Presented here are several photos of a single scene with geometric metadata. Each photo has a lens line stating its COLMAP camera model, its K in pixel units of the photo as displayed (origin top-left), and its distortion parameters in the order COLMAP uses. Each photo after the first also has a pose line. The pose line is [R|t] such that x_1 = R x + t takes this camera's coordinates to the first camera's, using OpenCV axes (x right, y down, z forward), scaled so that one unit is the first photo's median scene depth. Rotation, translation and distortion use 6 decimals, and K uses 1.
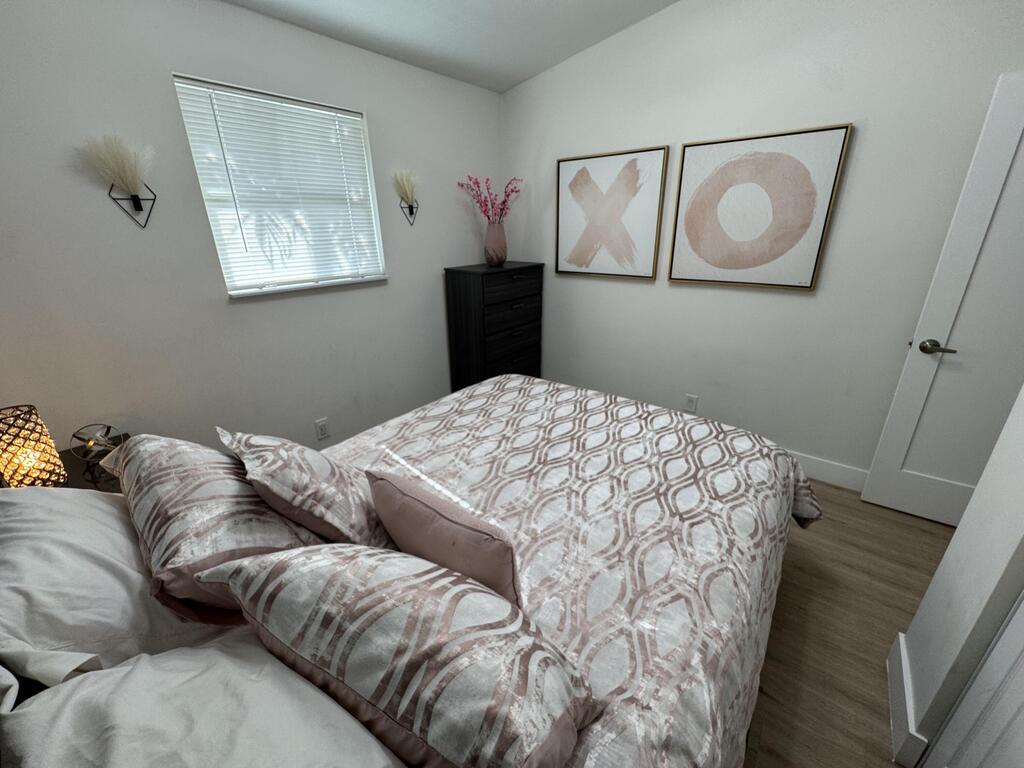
lens RADIAL K [[409.3, 0, 512.8], [0, 409.3, 382.2], [0, 0, 1]] dist [-0.002098, 0.000338]
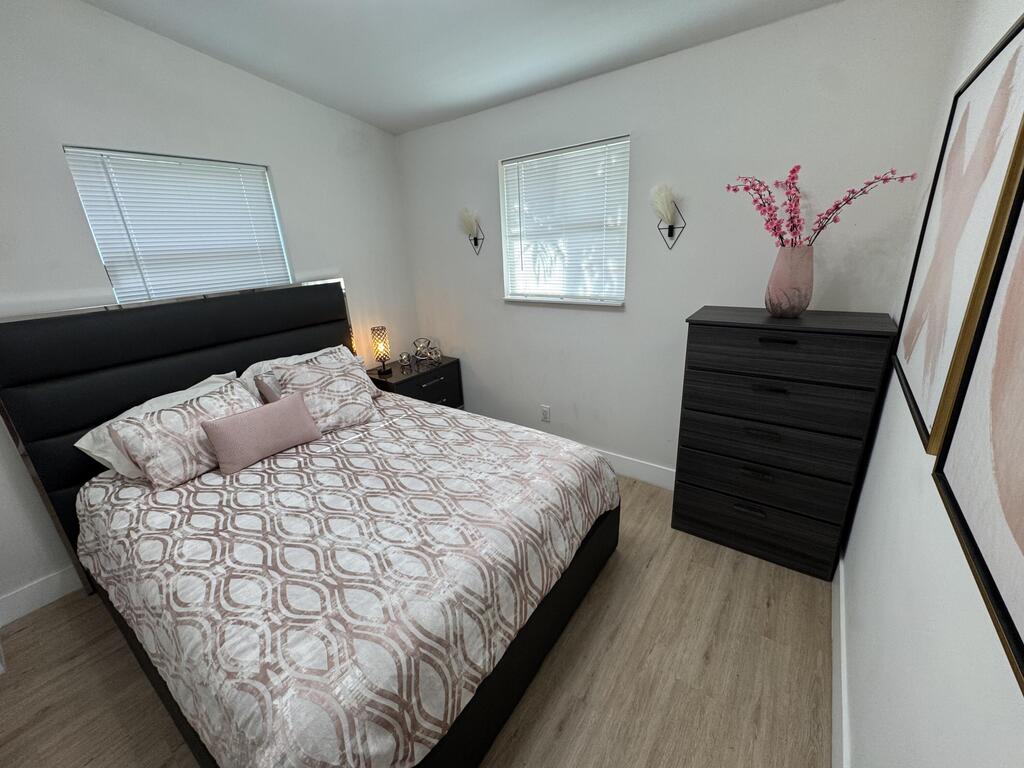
lens RADIAL K [[409.3, 0, 512.8], [0, 409.3, 382.2], [0, 0, 1]] dist [-0.002098, 0.000338]
pose [[0.036587, 0.339230, -0.939992, 0.852654], [-0.309487, 0.898223, 0.312110, -0.421907], [0.950200, 0.279496, 0.137850, 0.919937]]
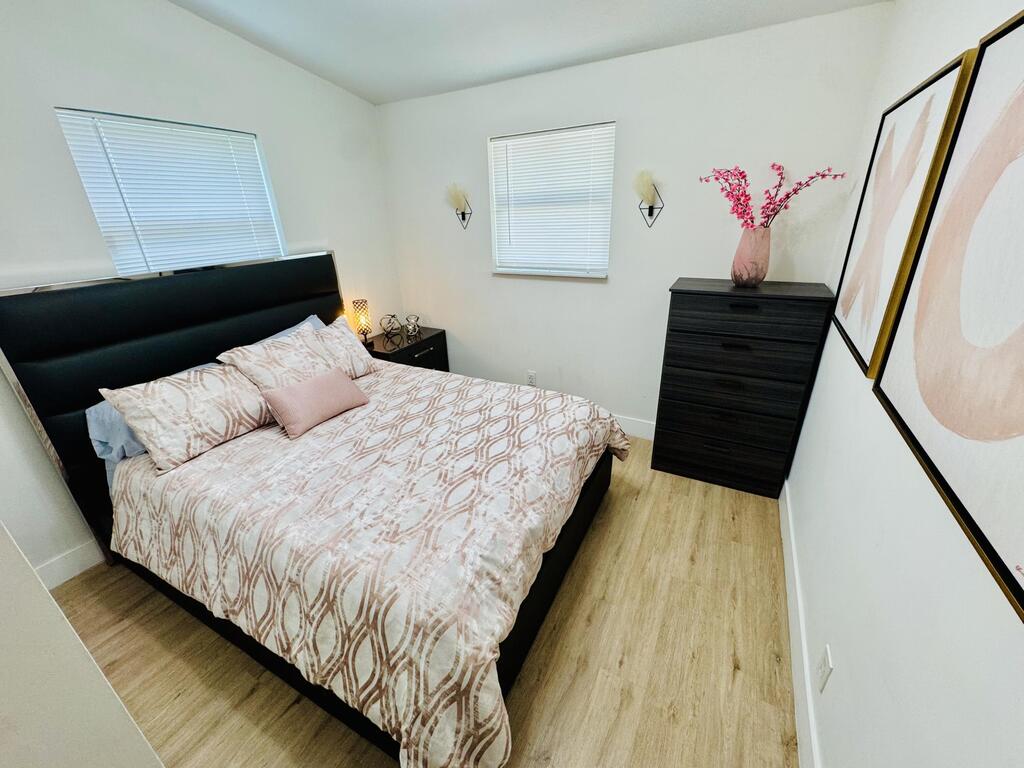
lens RADIAL K [[409.3, 0, 512.8], [0, 409.3, 382.2], [0, 0, 1]] dist [-0.002098, 0.000338]
pose [[0.171588, 0.392095, -0.903780, 0.964404], [-0.324562, 0.888671, 0.323920, -0.376695], [0.930170, 0.237752, 0.279745, 0.737612]]
